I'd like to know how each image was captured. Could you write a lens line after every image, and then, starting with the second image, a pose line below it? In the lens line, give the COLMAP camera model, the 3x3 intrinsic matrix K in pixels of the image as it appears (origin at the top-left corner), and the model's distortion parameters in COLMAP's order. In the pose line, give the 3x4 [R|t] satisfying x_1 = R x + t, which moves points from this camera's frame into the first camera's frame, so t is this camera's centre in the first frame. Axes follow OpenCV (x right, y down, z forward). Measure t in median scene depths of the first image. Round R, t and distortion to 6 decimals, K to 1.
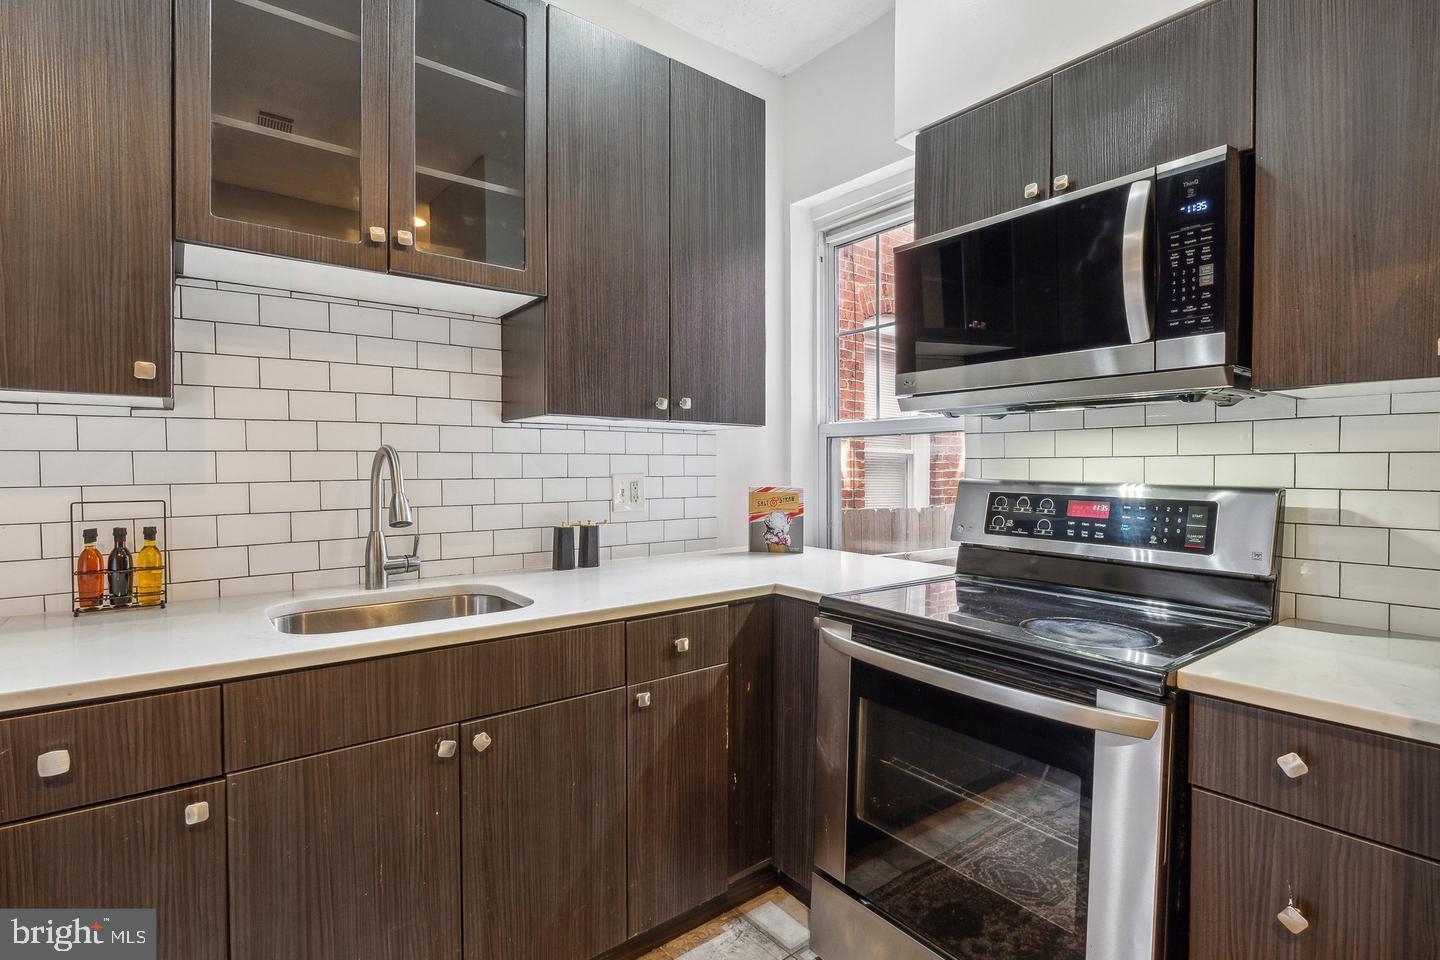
lens RADIAL K [[700.1, 0, 720.0], [0, 700.1, 480.0], [0, 0, 1]] dist [-0.004154, -0.000069]
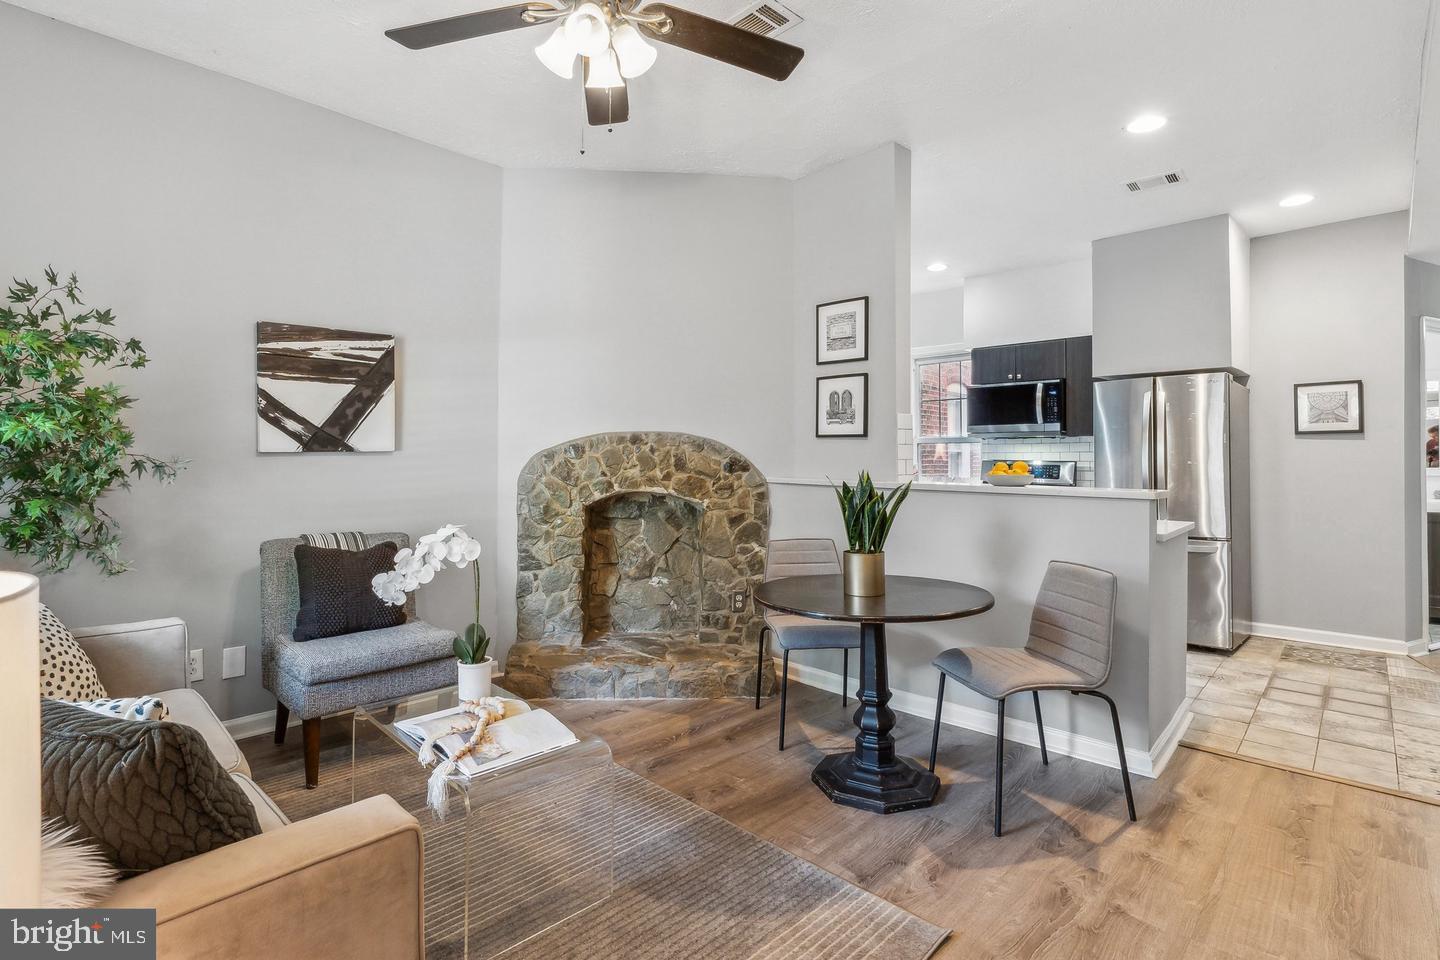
lens RADIAL K [[639.6, 0, 717.9], [0, 639.6, 453.7], [0, 0, 1]] dist [0.000634, 0.000095]
pose [[0.996610, 0.007360, 0.081945, -1.128097], [-0.005286, 0.999661, -0.025502, 0.055971], [-0.082105, 0.024982, 0.996311, -1.829383]]
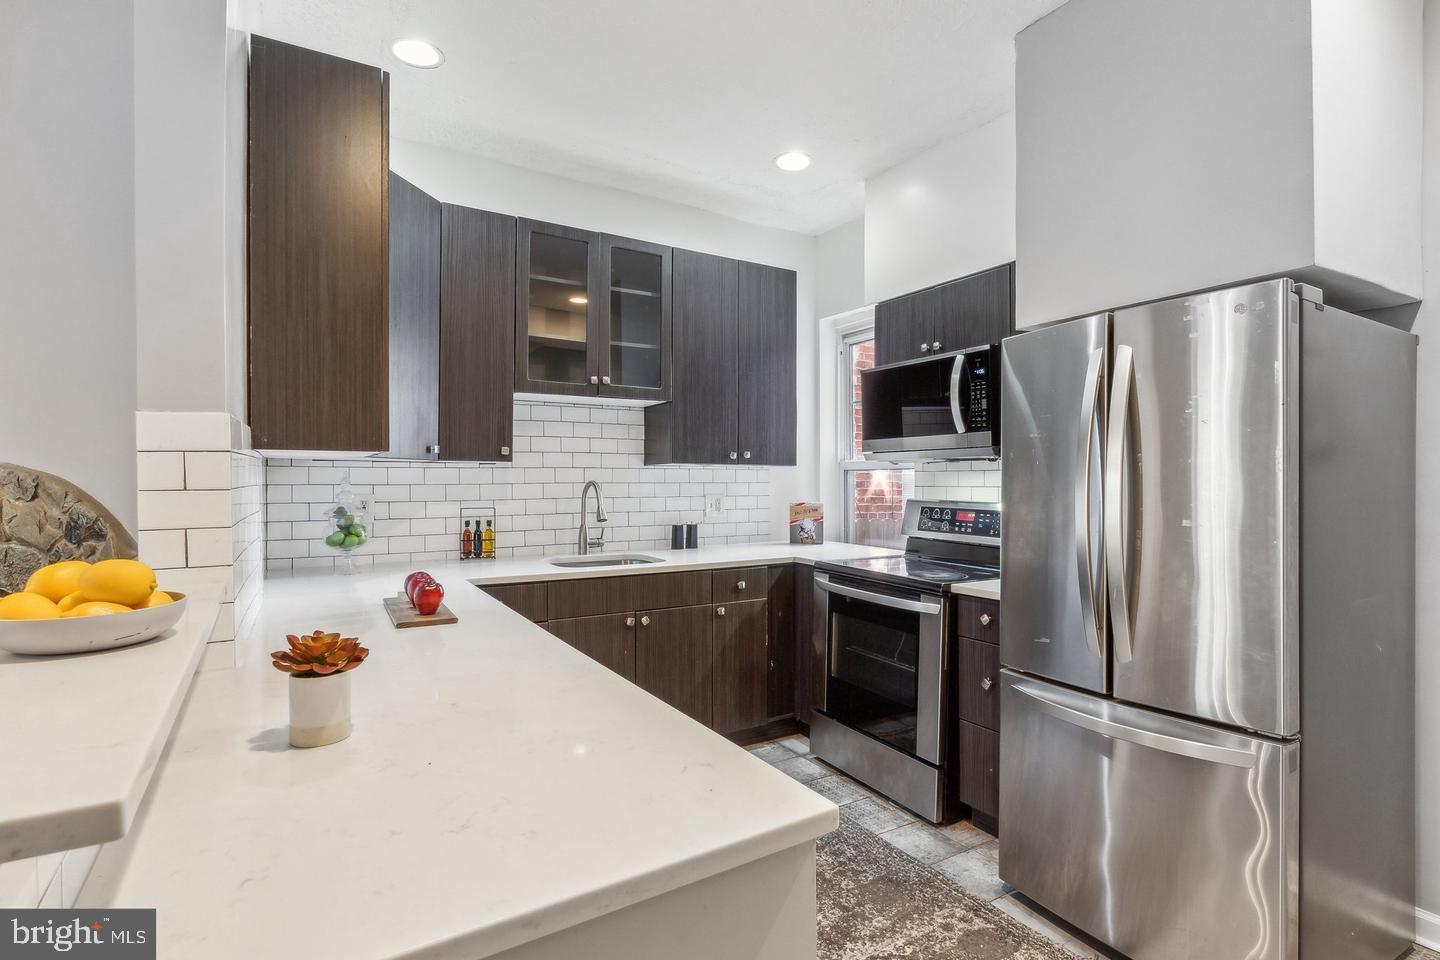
lens RADIAL K [[682.8, 0, 720.0], [0, 682.8, 480.0], [0, 0, 1]] dist [-0.001809, -0.000527]
pose [[0.991867, 0.001013, -0.127271, 0.114785], [-0.003776, 0.999762, -0.021470, -0.010474], [0.127219, 0.021776, 0.991636, -0.793626]]
